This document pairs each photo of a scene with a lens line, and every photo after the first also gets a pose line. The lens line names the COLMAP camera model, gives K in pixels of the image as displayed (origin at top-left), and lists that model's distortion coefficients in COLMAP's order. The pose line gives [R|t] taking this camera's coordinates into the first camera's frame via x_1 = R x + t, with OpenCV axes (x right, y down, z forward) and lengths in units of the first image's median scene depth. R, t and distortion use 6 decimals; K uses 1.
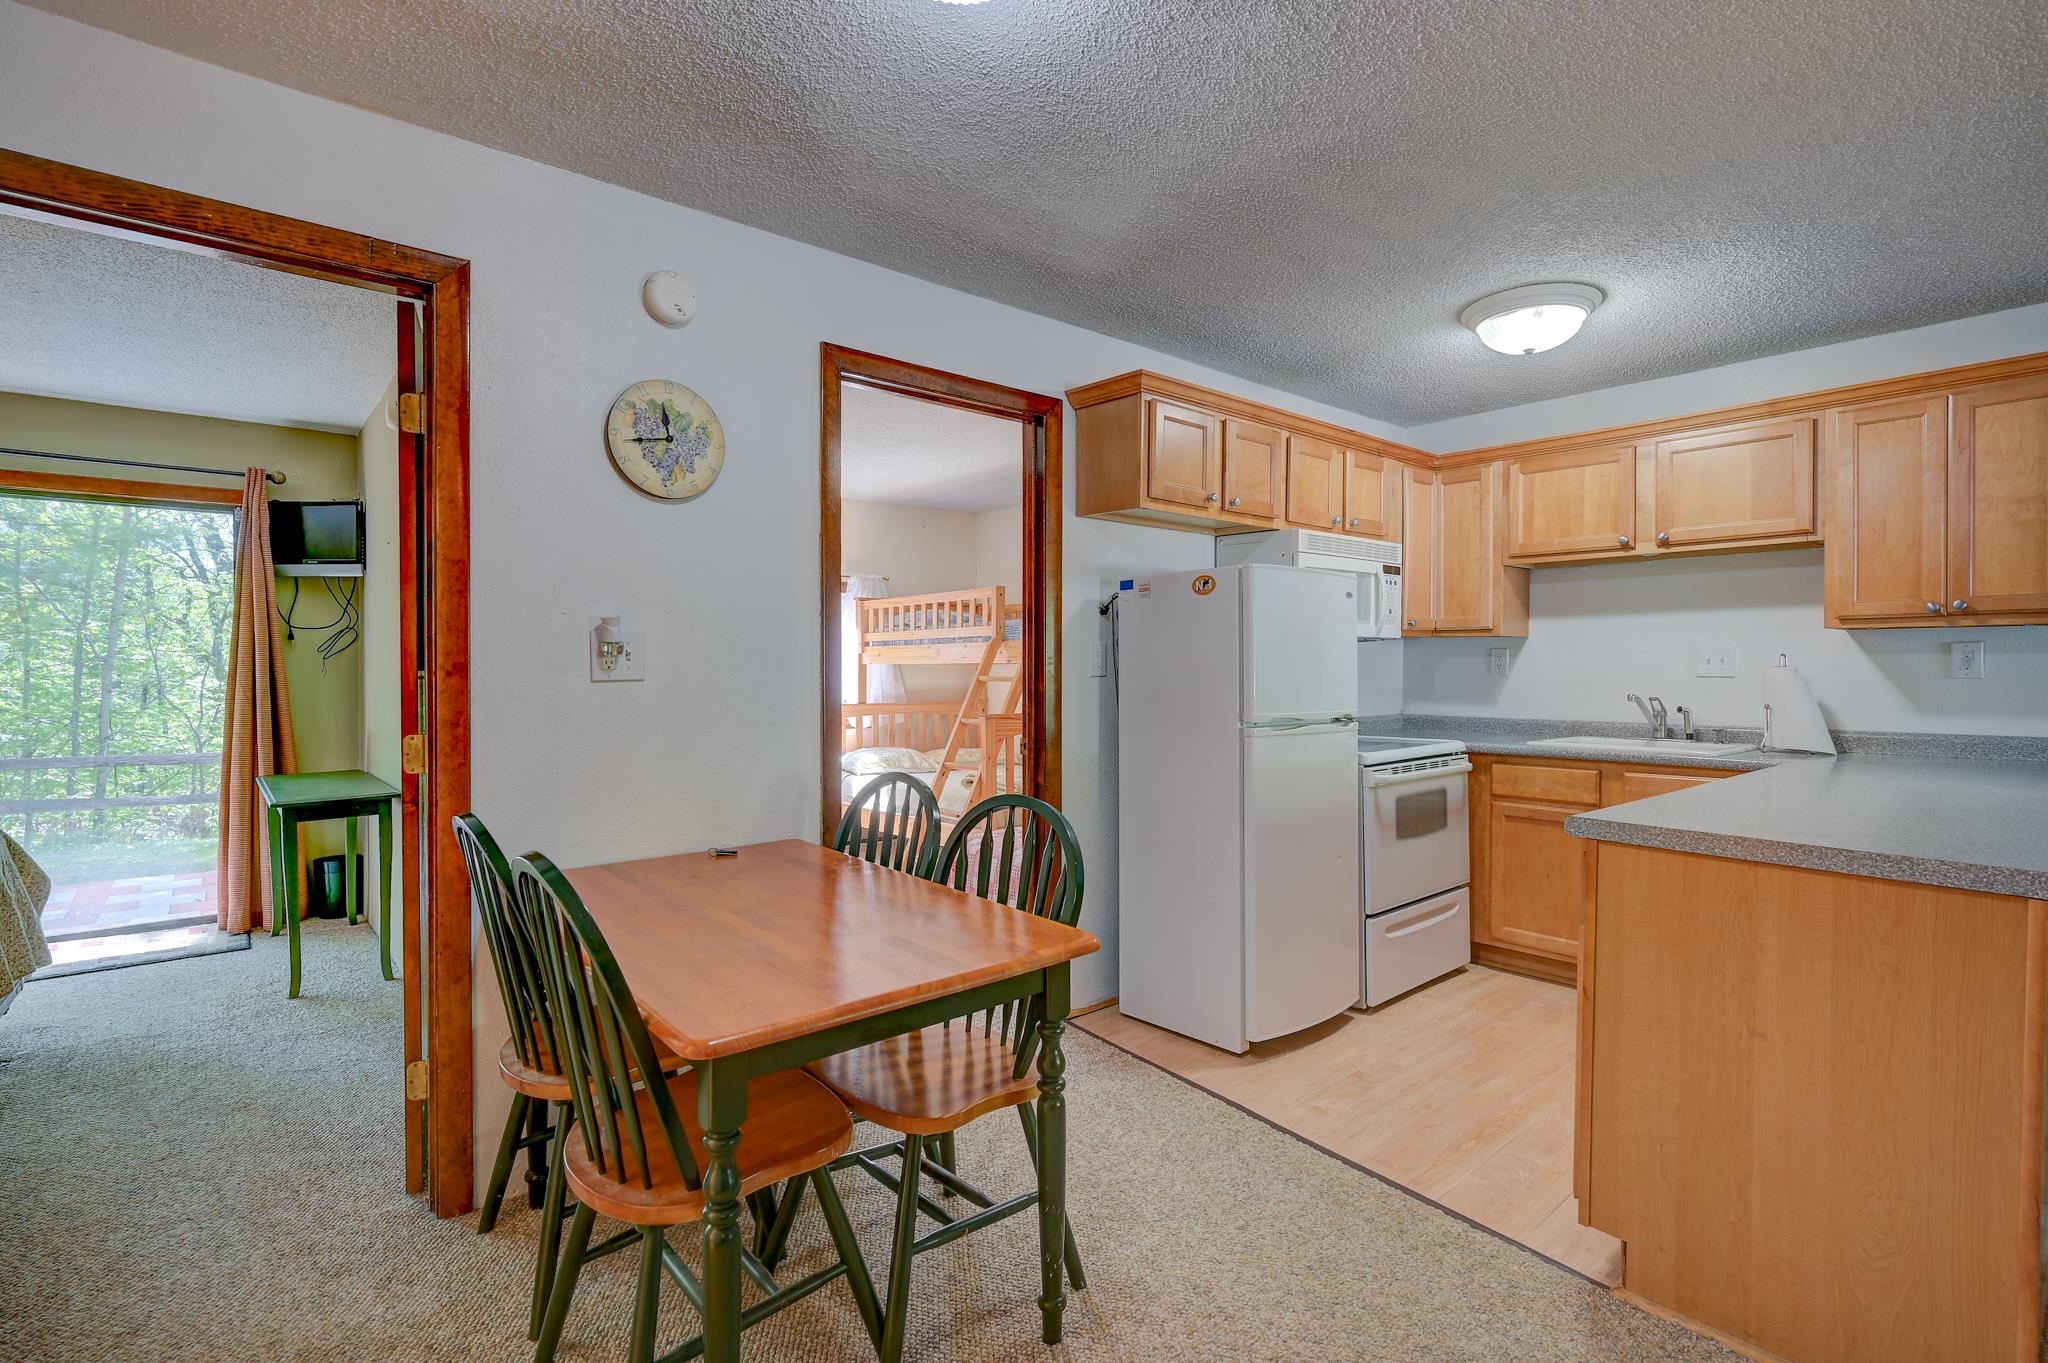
lens RADIAL K [[948.8, 0, 1017.2], [0, 948.8, 681.3], [0, 0, 1]] dist [0.001405, -0.000398]
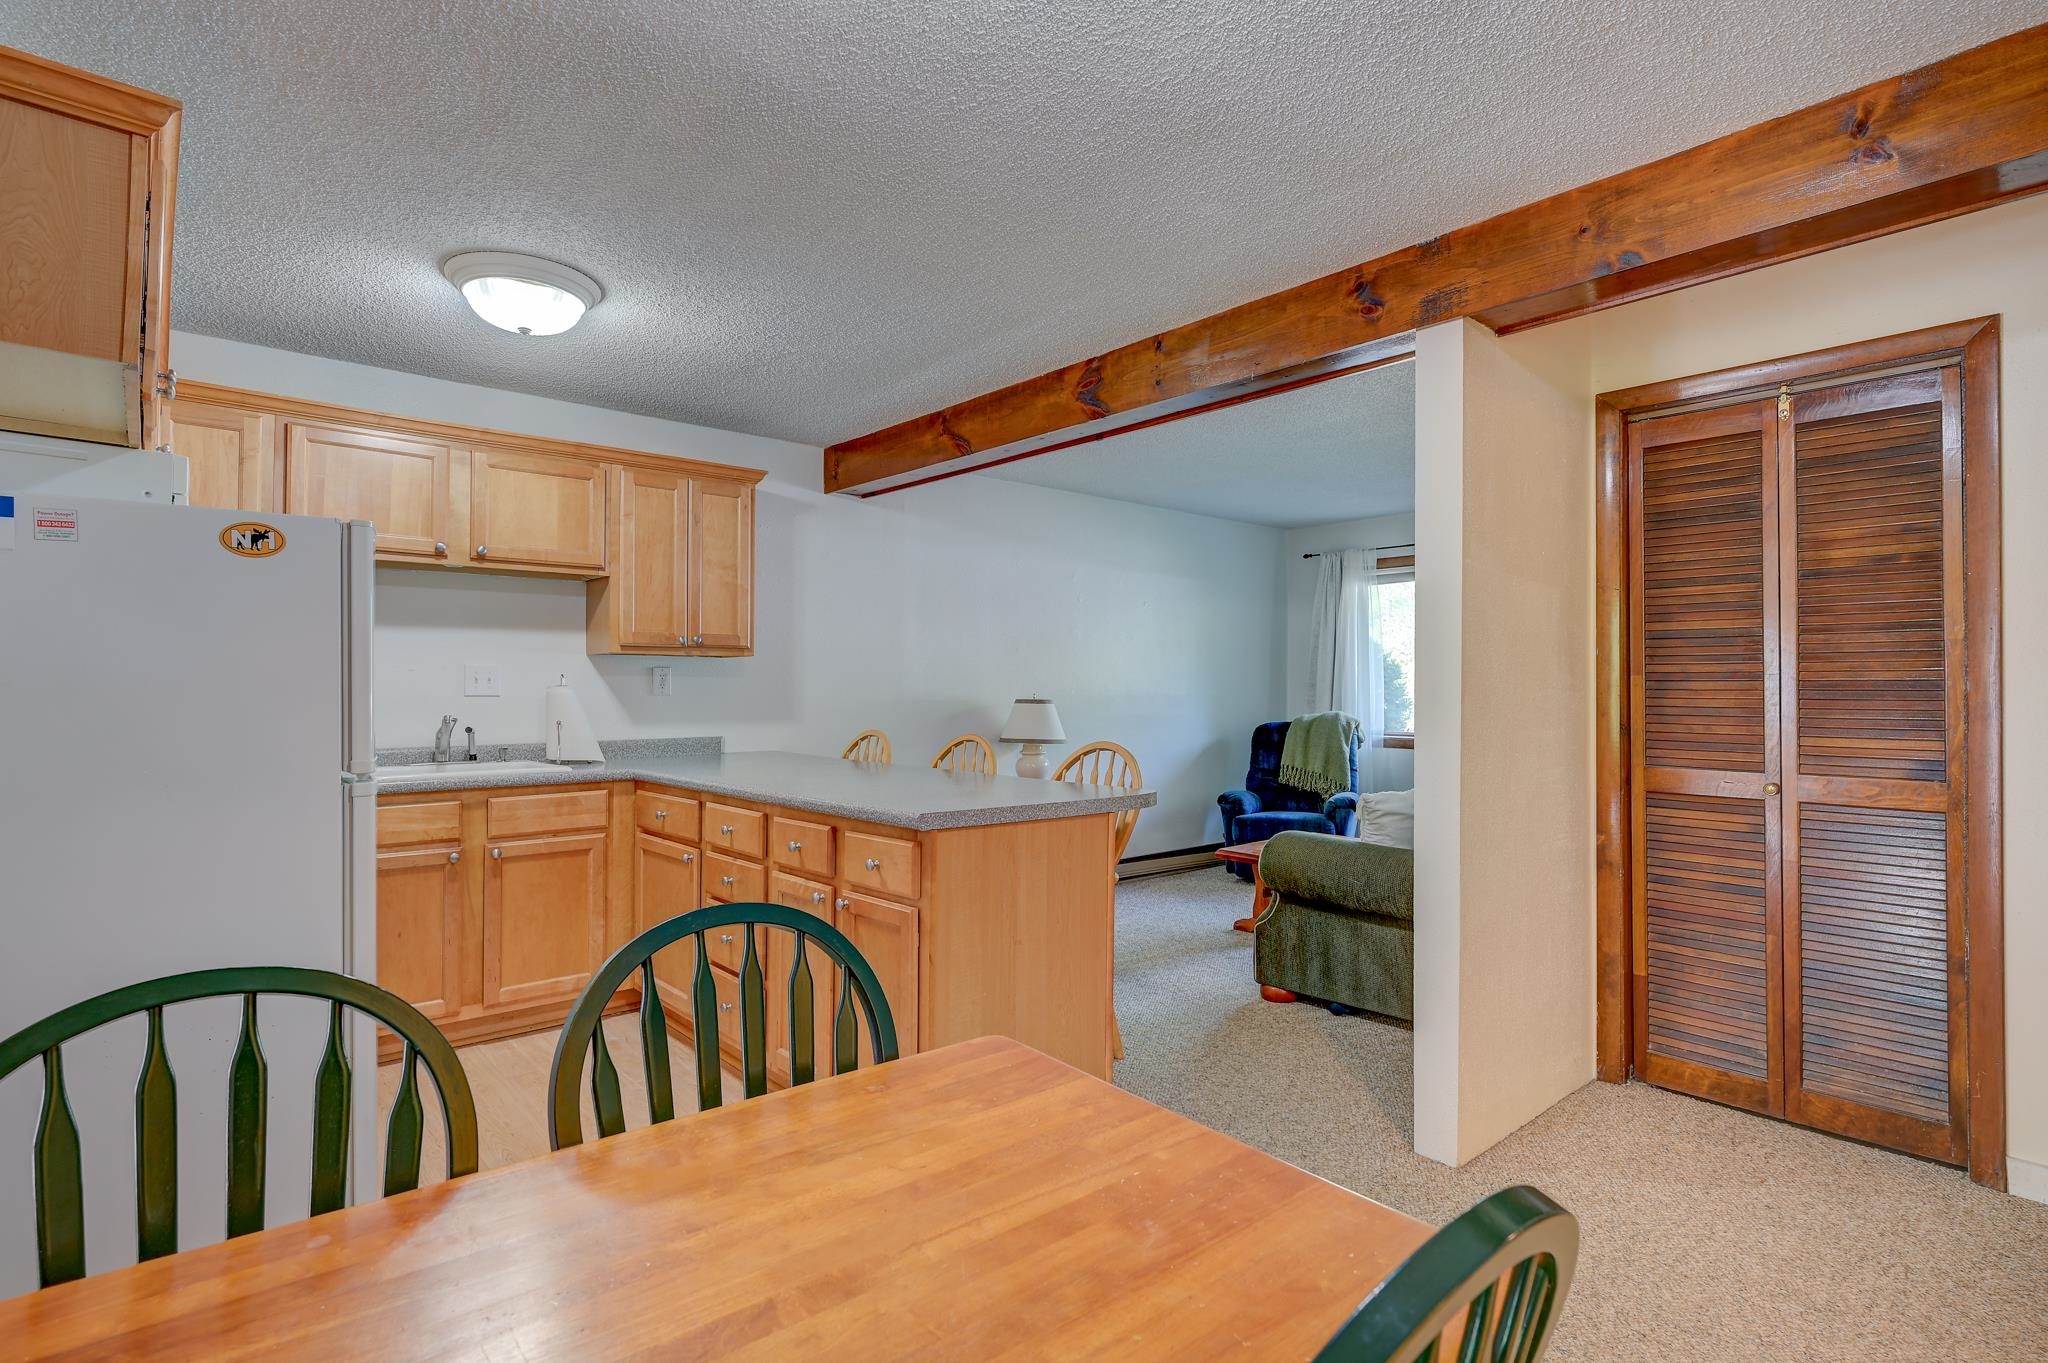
lens RADIAL K [[1014.8, 0, 1020.7], [0, 1014.8, 679.0], [0, 0, 1]] dist [-0.001882, 0.002554]
pose [[-0.021610, 0.008588, 0.999730, -0.390272], [0.013009, 0.999881, -0.008309, -0.006986], [-0.999682, 0.012826, -0.021719, 0.521192]]
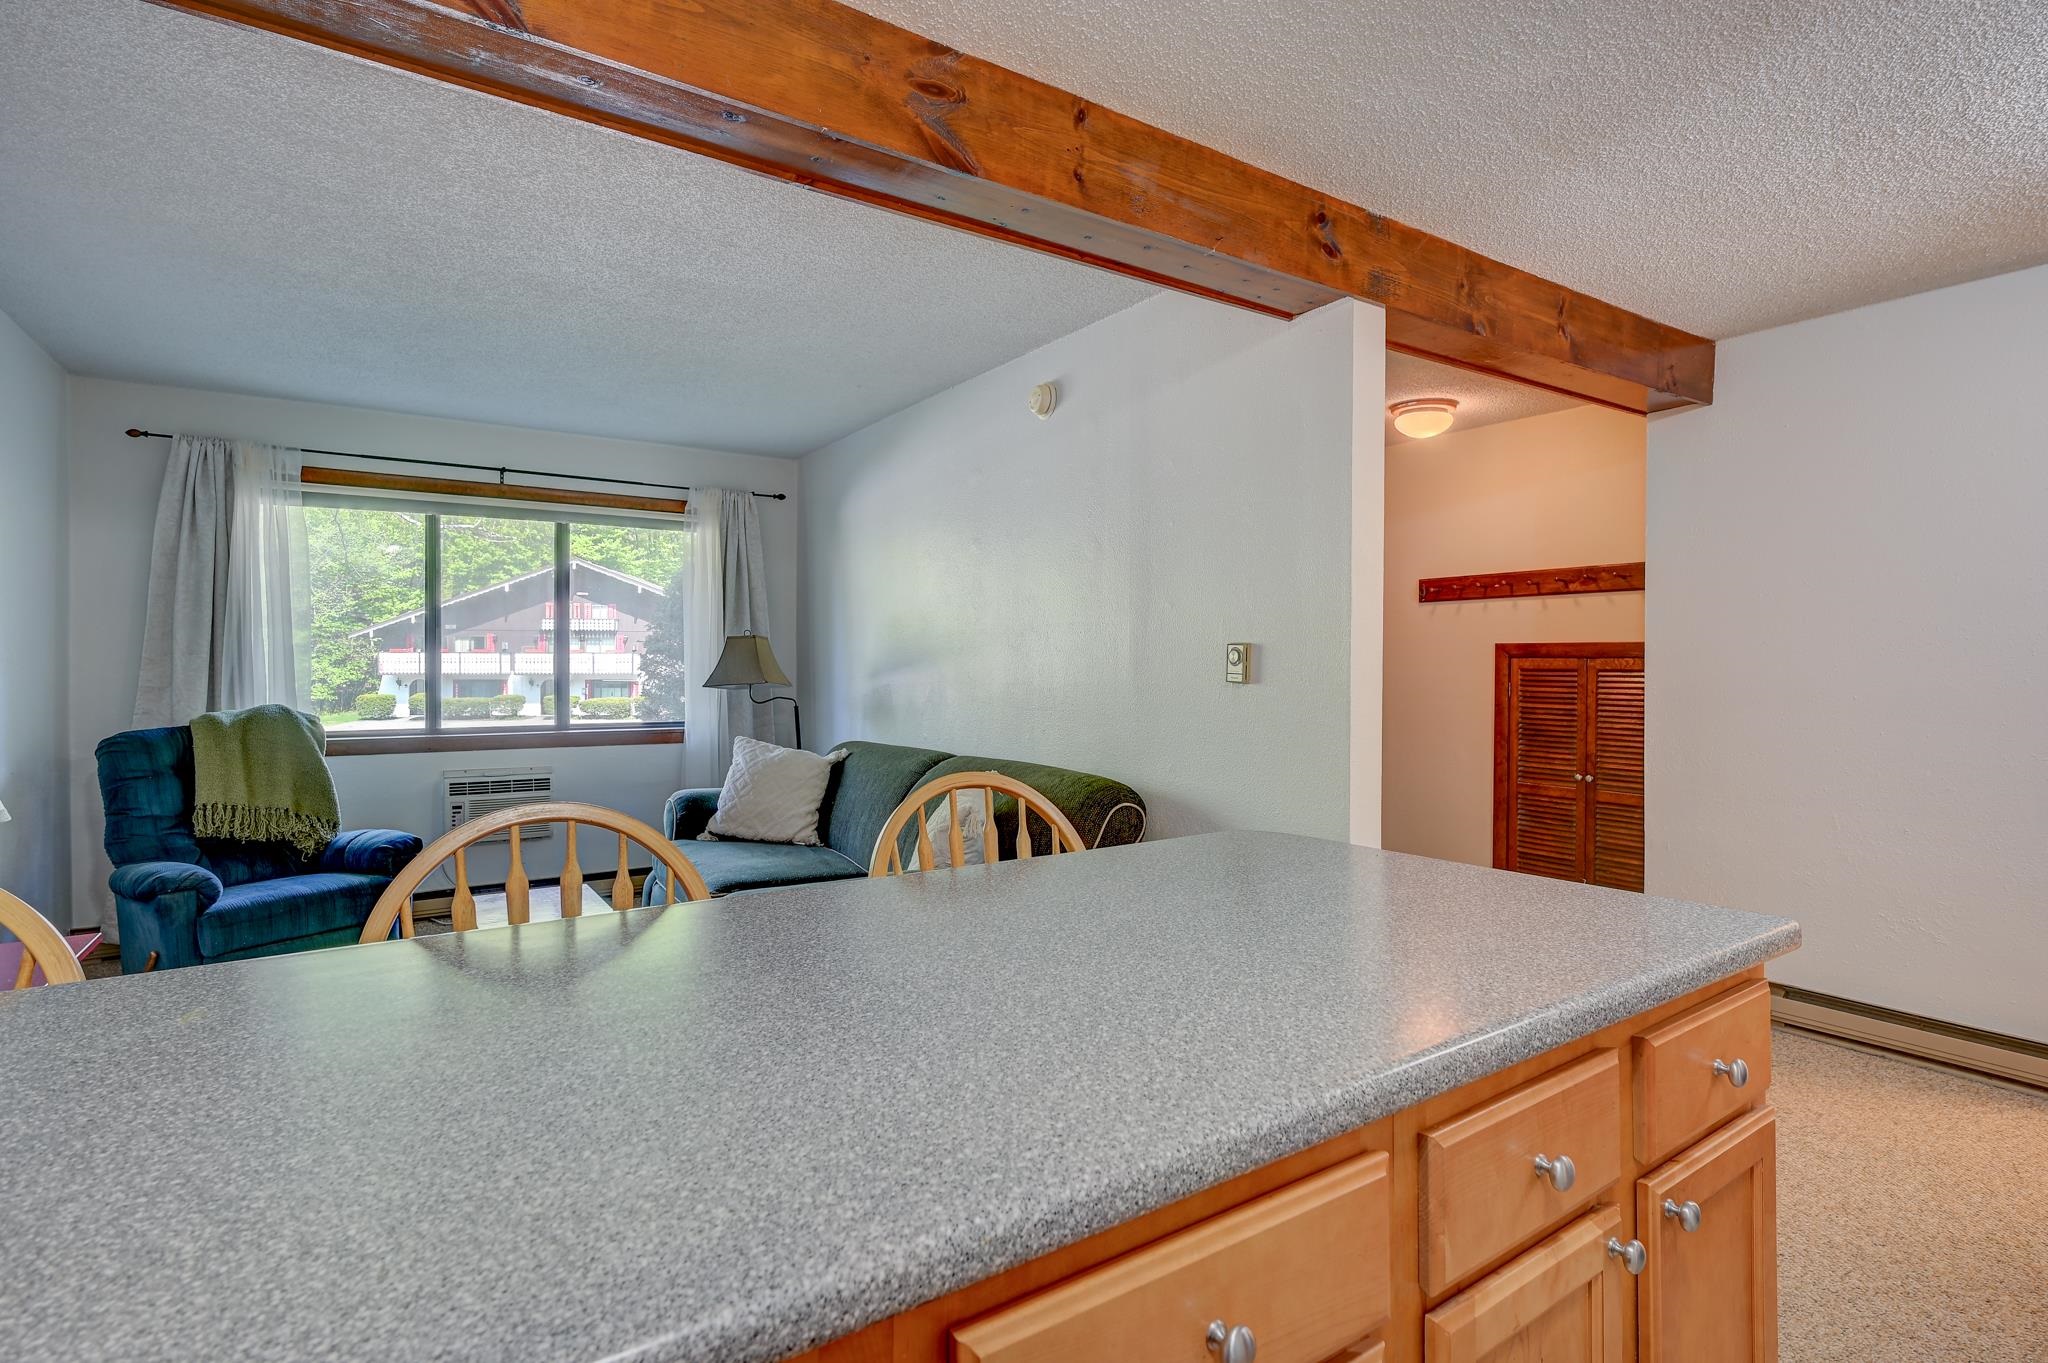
lens RADIAL K [[1014.8, 0, 1043.2], [0, 1014.8, 693.8], [0, 0, 1]] dist [-0.001882, 0.002554]
pose [[-0.995551, -0.005507, 0.094058, 0.624998], [-0.001818, 0.999228, 0.039252, -0.015449], [-0.094202, 0.038907, -0.994793, 1.018058]]
